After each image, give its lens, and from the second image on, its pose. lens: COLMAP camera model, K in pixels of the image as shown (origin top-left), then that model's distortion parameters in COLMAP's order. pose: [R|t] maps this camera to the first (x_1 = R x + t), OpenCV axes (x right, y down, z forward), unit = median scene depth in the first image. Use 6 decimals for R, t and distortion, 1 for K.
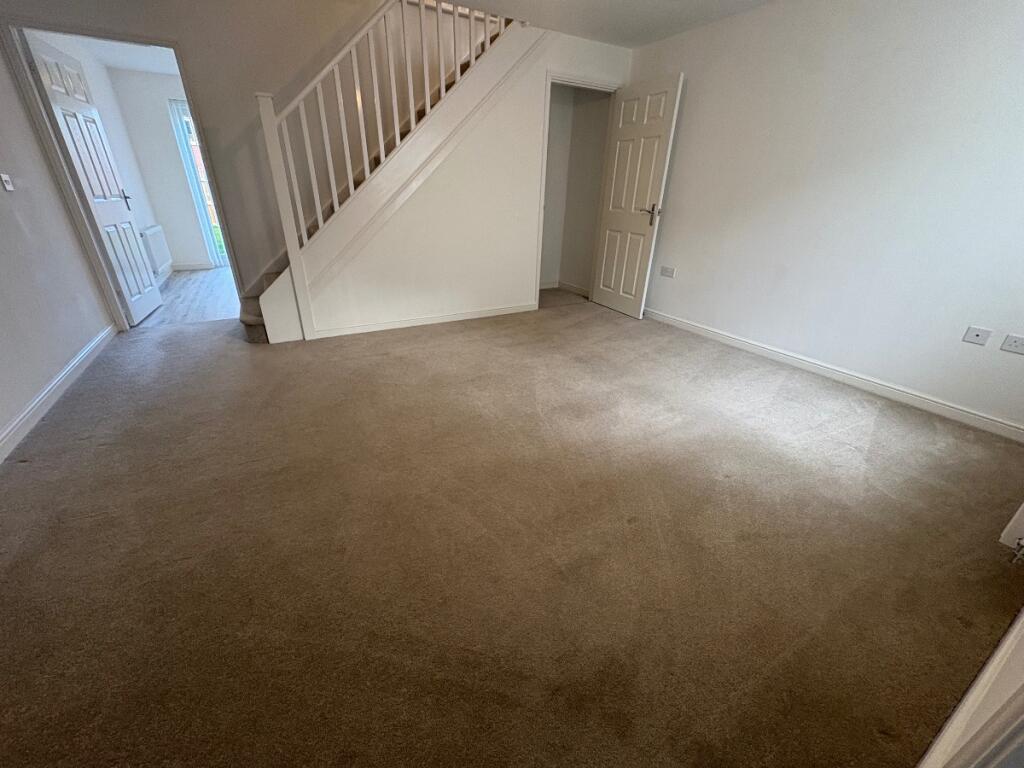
lens RADIAL K [[413.3, 0, 516.5], [0, 413.3, 388.5], [0, 0, 1]] dist [0.018963, 0.000221]
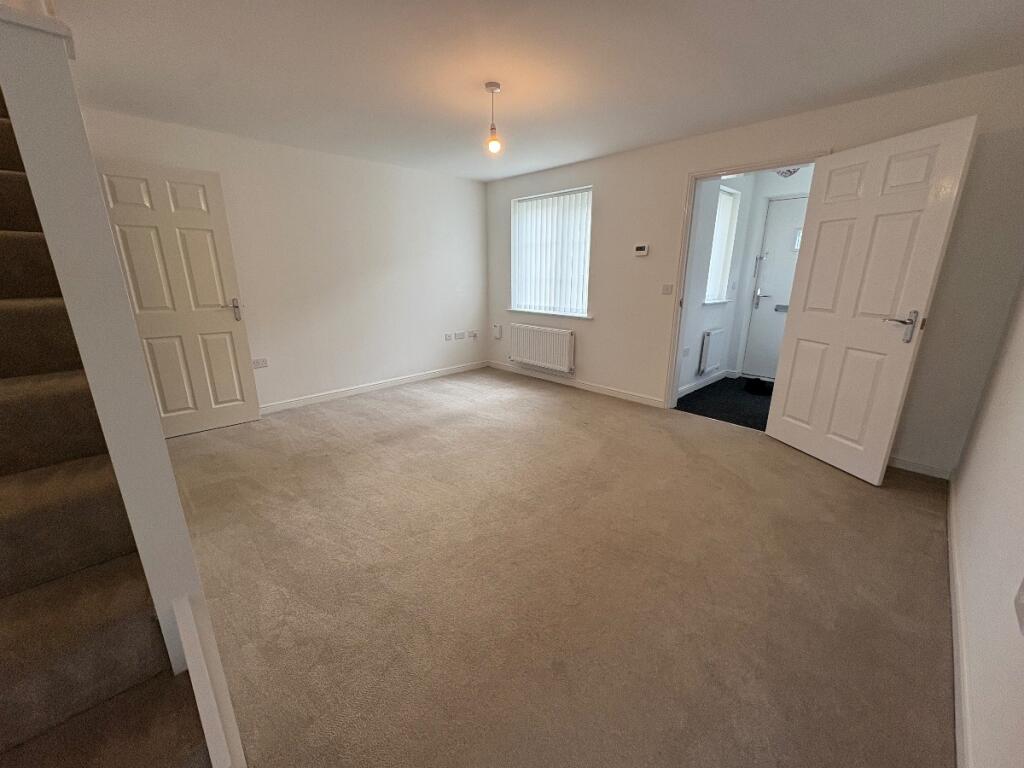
lens RADIAL K [[413.3, 0, 507.4], [0, 413.3, 387.1], [0, 0, 1]] dist [0.018963, 0.000221]
pose [[-0.215540, -0.297249, 0.930154, -0.776315], [0.429285, 0.826716, 0.363669, -0.398489], [-0.877073, 0.477686, -0.050586, 0.681899]]
